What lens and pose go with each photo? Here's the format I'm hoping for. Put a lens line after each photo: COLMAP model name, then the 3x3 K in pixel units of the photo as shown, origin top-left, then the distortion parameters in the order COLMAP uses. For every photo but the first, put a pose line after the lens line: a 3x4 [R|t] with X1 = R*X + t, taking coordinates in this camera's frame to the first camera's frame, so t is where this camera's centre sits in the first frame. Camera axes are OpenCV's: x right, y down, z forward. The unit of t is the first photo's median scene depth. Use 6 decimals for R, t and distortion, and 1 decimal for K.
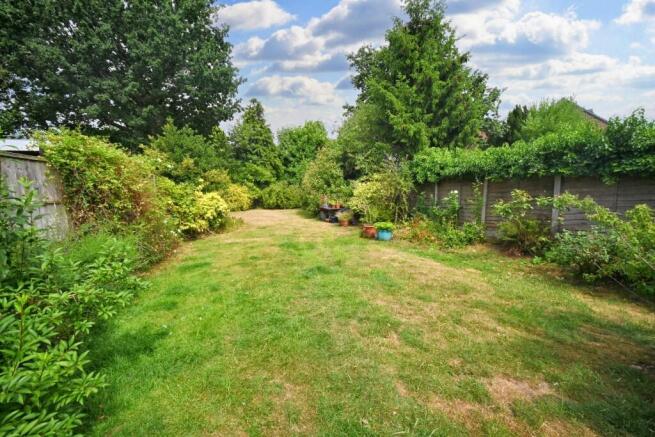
lens RADIAL K [[261.8, 0, 324.7], [0, 261.8, 212.4], [0, 0, 1]] dist [-0.003032, -0.000687]
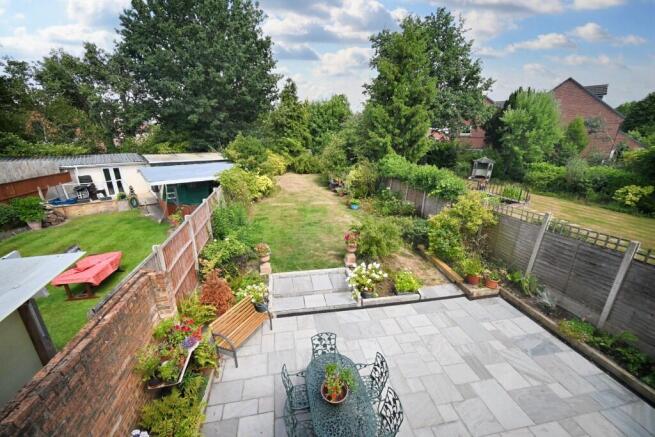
lens RADIAL K [[261.8, 0, 322.3], [0, 261.8, 211.7], [0, 0, 1]] dist [-0.003032, -0.000687]
pose [[0.988746, 0.065013, -0.134742, 0.107194], [-0.035892, 0.977421, 0.208232, -0.106725], [0.145238, -0.201052, 0.968754, -0.352382]]
